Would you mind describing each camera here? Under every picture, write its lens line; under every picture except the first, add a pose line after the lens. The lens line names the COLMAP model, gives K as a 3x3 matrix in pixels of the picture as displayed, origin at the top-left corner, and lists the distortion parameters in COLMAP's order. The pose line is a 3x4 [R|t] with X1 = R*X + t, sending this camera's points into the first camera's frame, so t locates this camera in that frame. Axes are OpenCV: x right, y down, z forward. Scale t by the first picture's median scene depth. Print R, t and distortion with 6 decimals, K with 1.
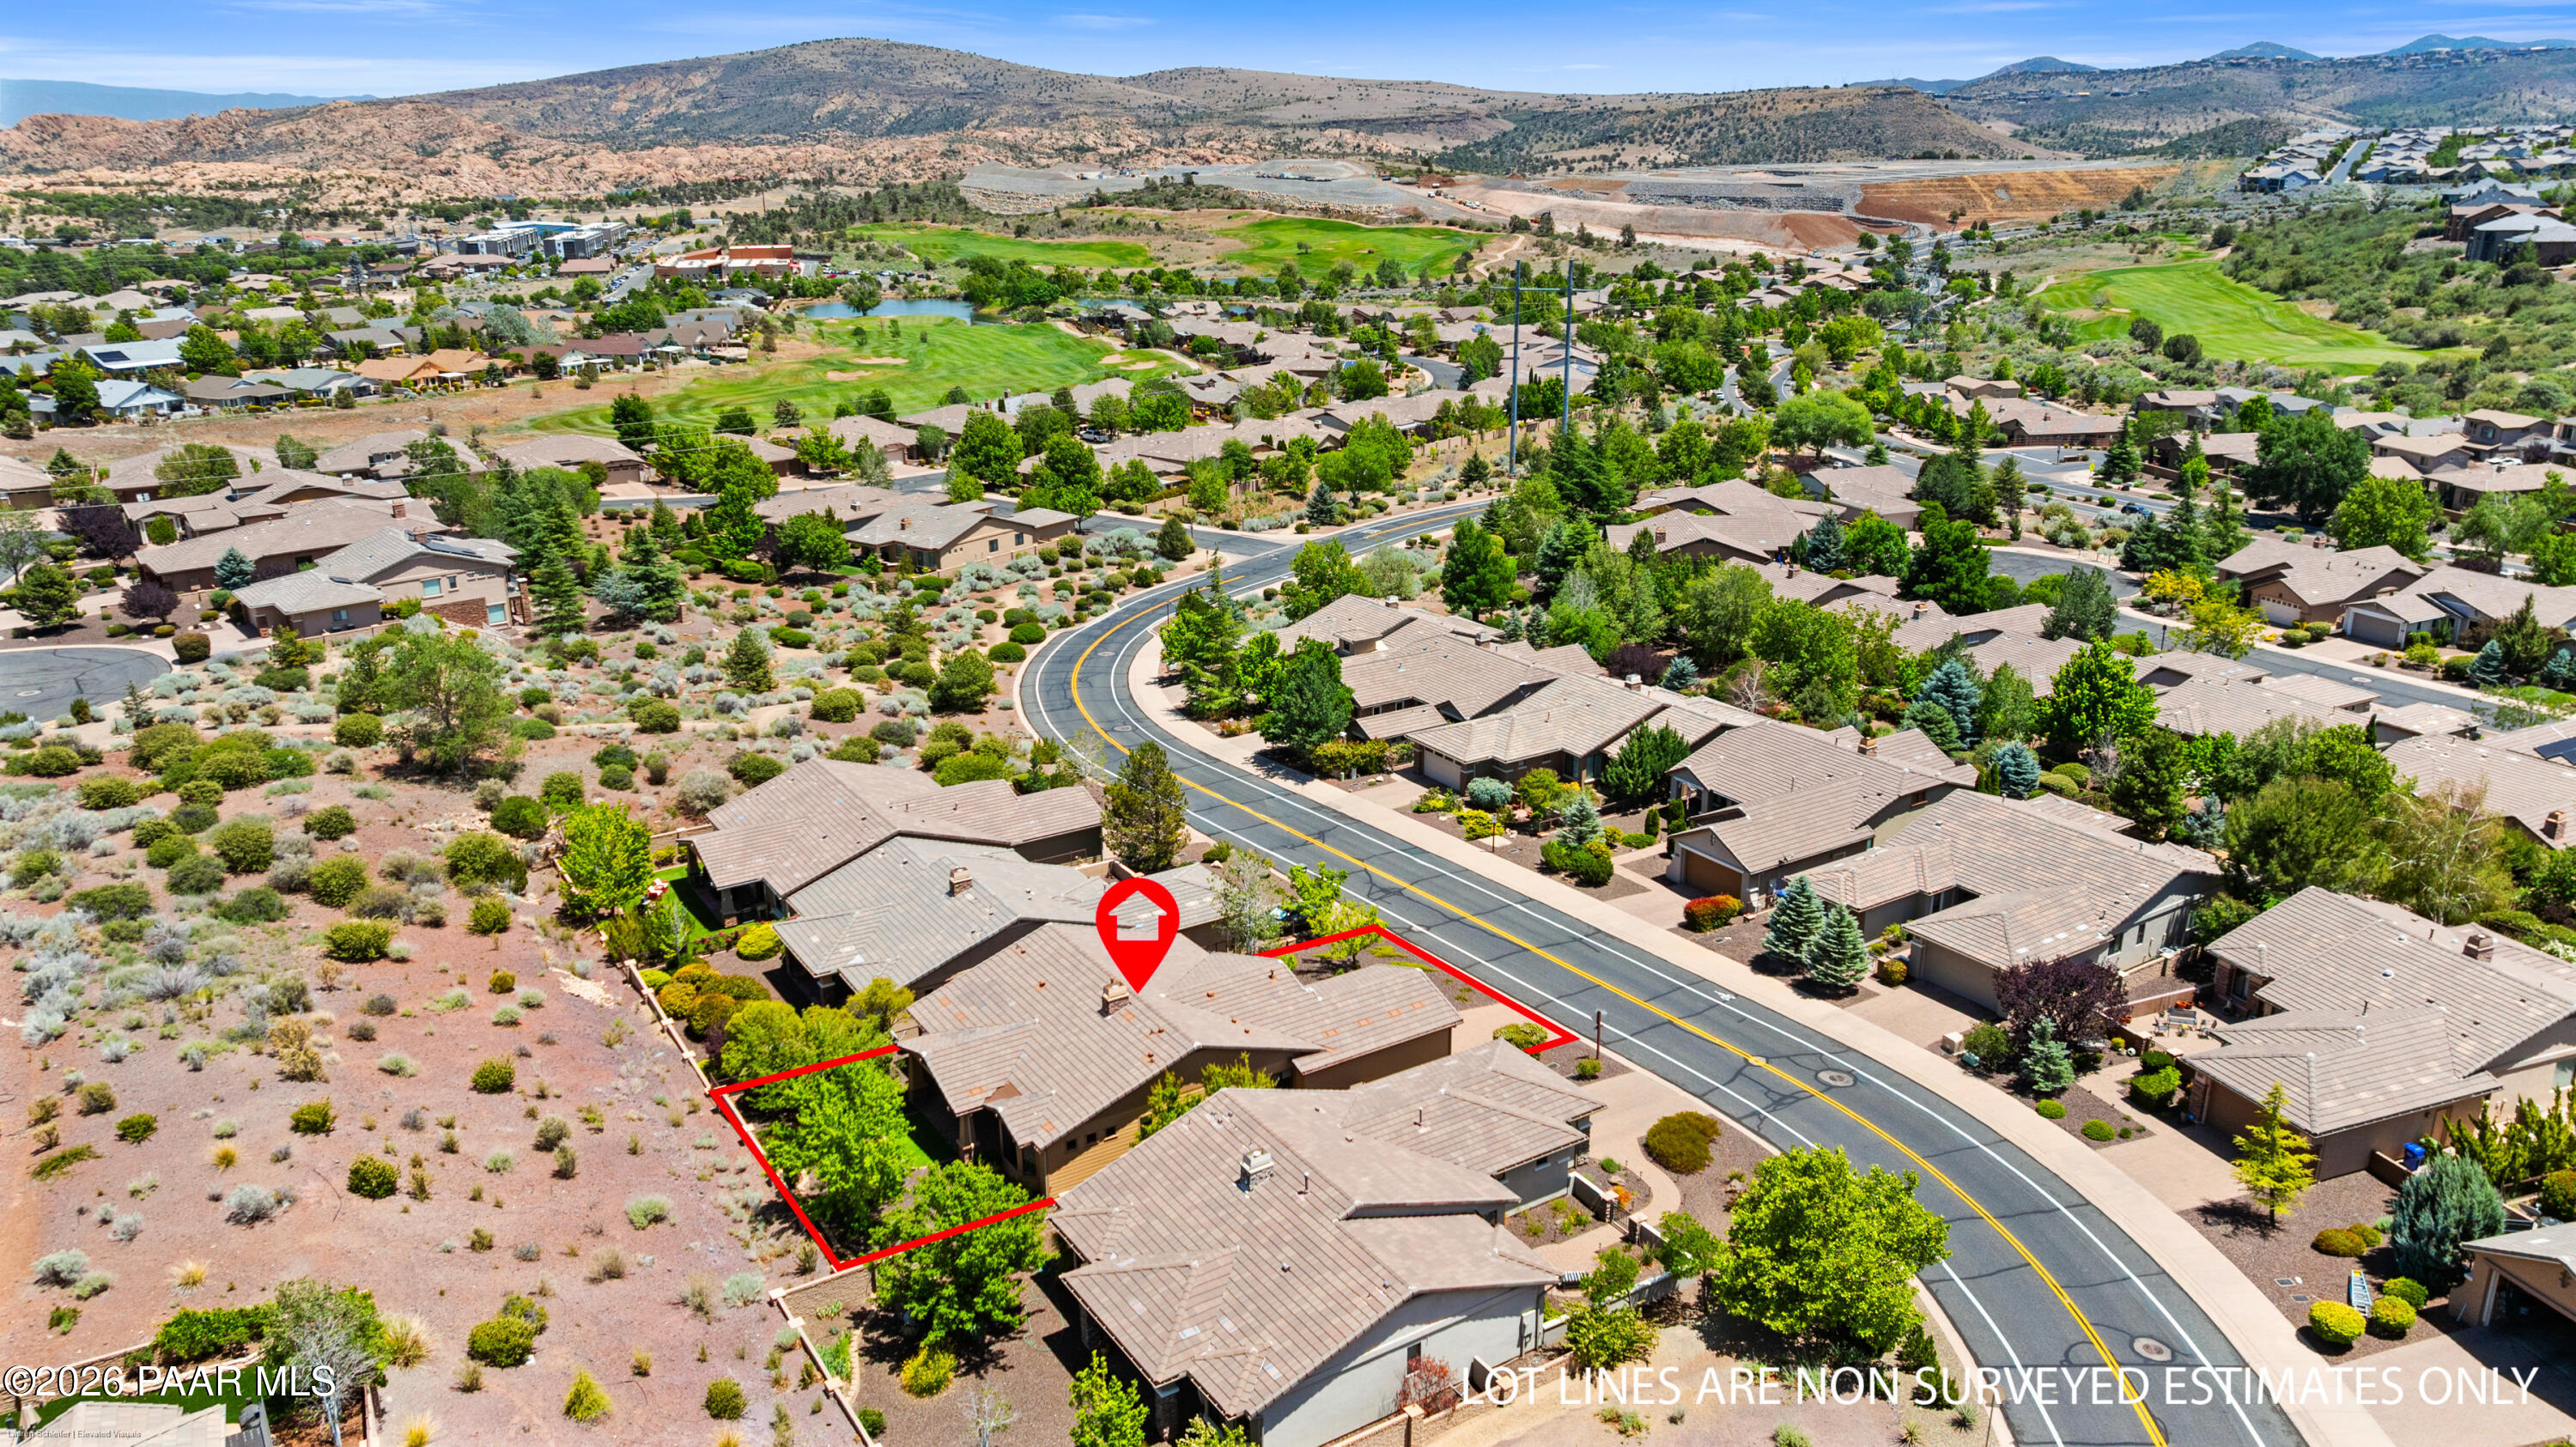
lens RADIAL K [[1830.3, 0, 1288.0], [0, 1830.3, 723.5], [0, 0, 1]] dist [-0.030533, 0.028097]
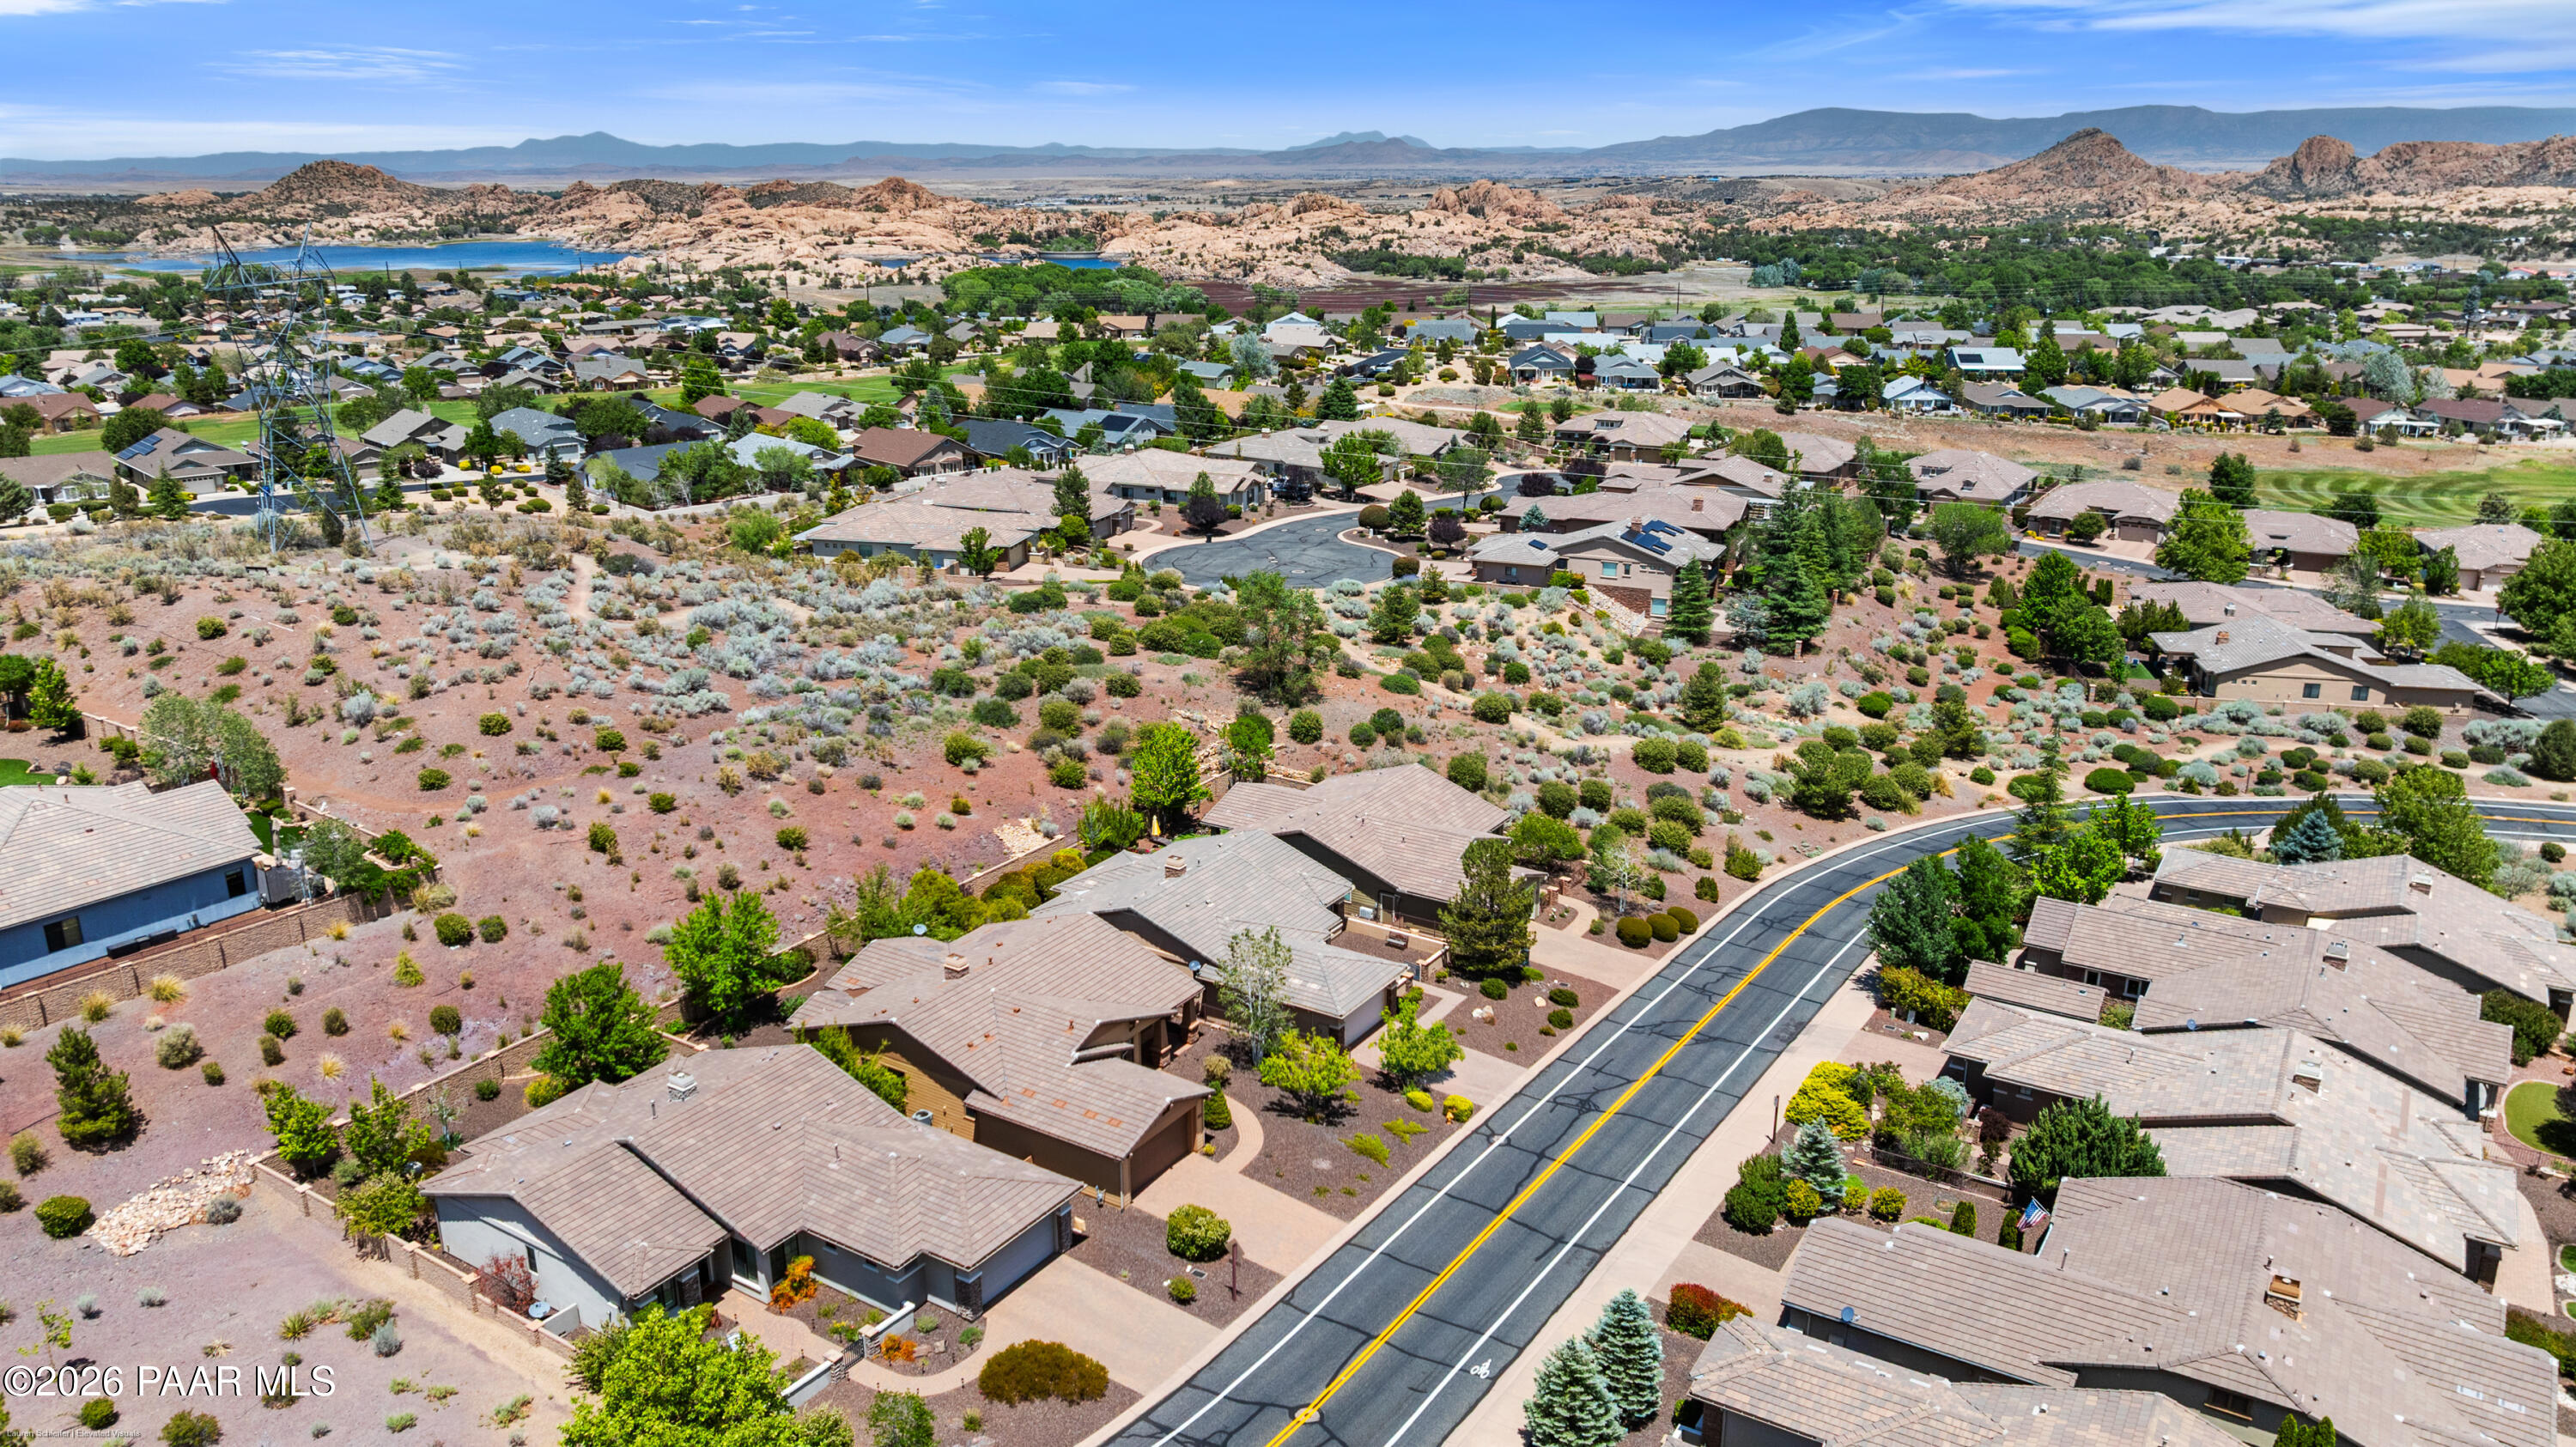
lens RADIAL K [[1830.3, 0, 1288.0], [0, 1830.3, 723.5], [0, 0, 1]] dist [-0.030533, 0.028097]
pose [[0.408153, 0.272633, -0.871253, 0.454635], [-0.282446, 0.945252, 0.163472, -0.112742], [0.868122, 0.179361, 0.462811, 0.322357]]
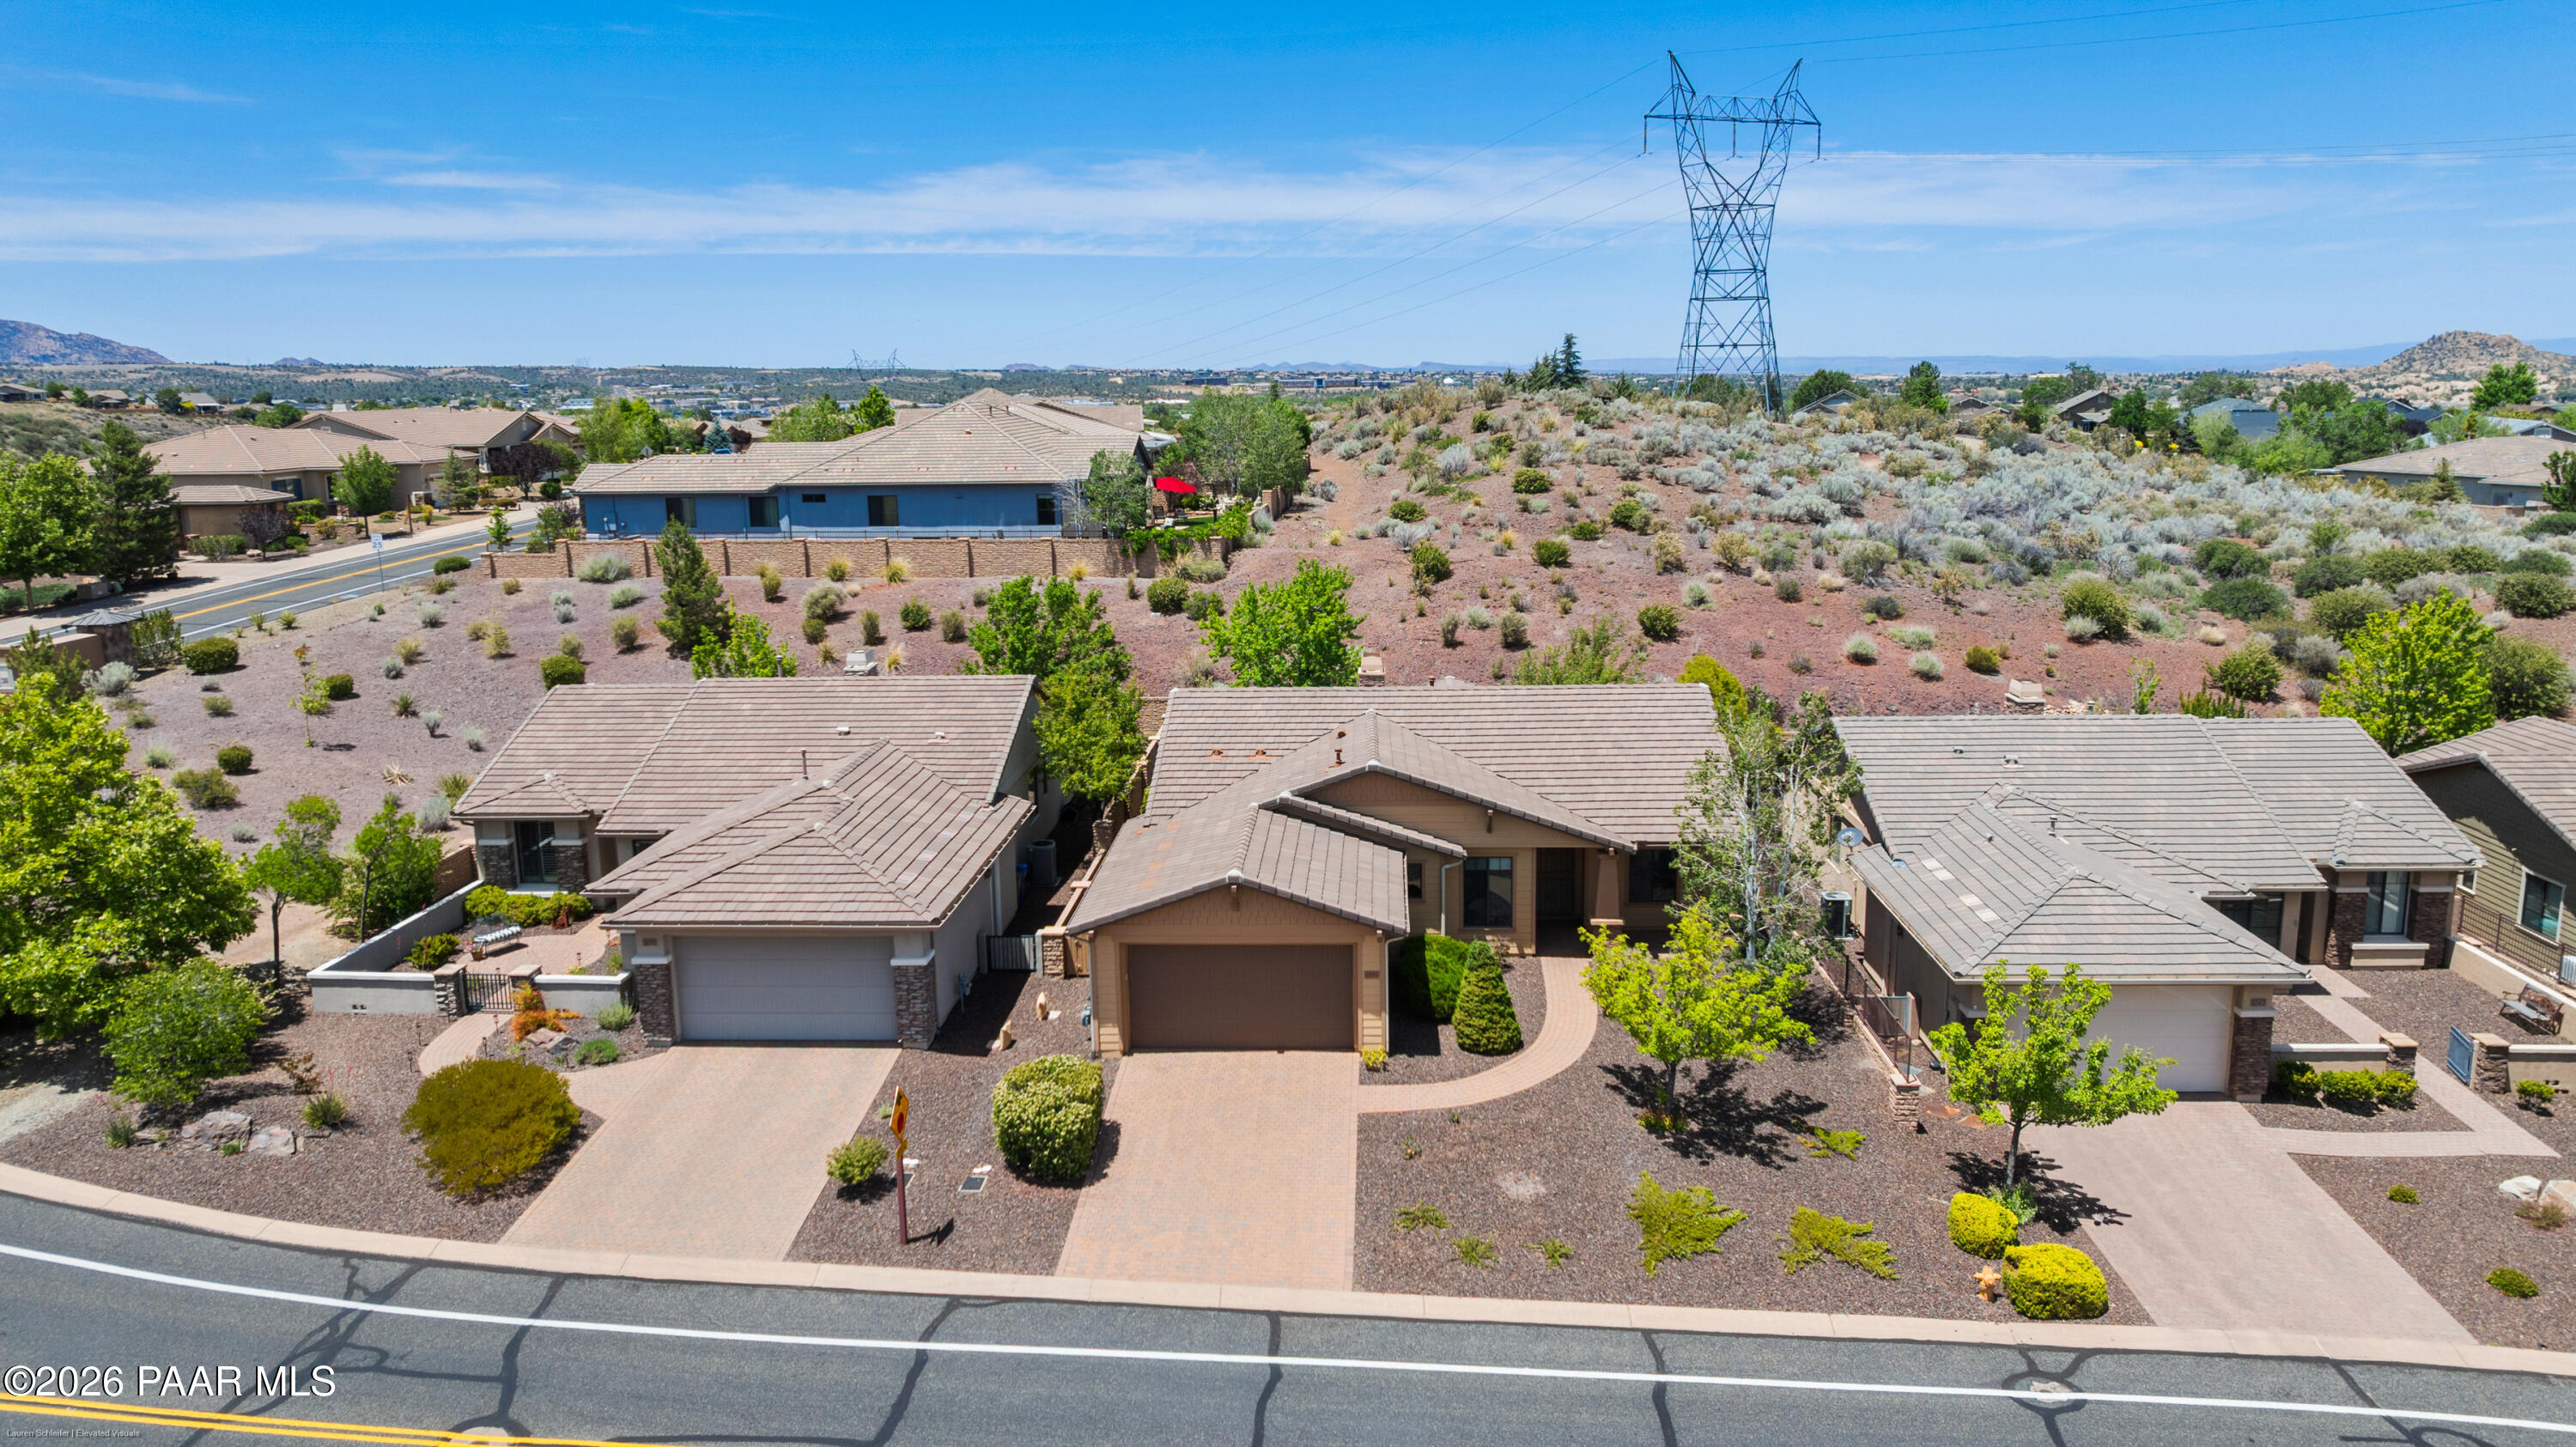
lens RADIAL K [[1830.3, 0, 1288.0], [0, 1830.3, 723.5], [0, 0, 1]] dist [-0.030533, 0.028097]
pose [[-0.588938, 0.162882, -0.791594, 0.218383], [-0.241745, 0.899129, 0.364865, -0.030689], [0.771175, 0.406247, -0.490155, 0.642882]]
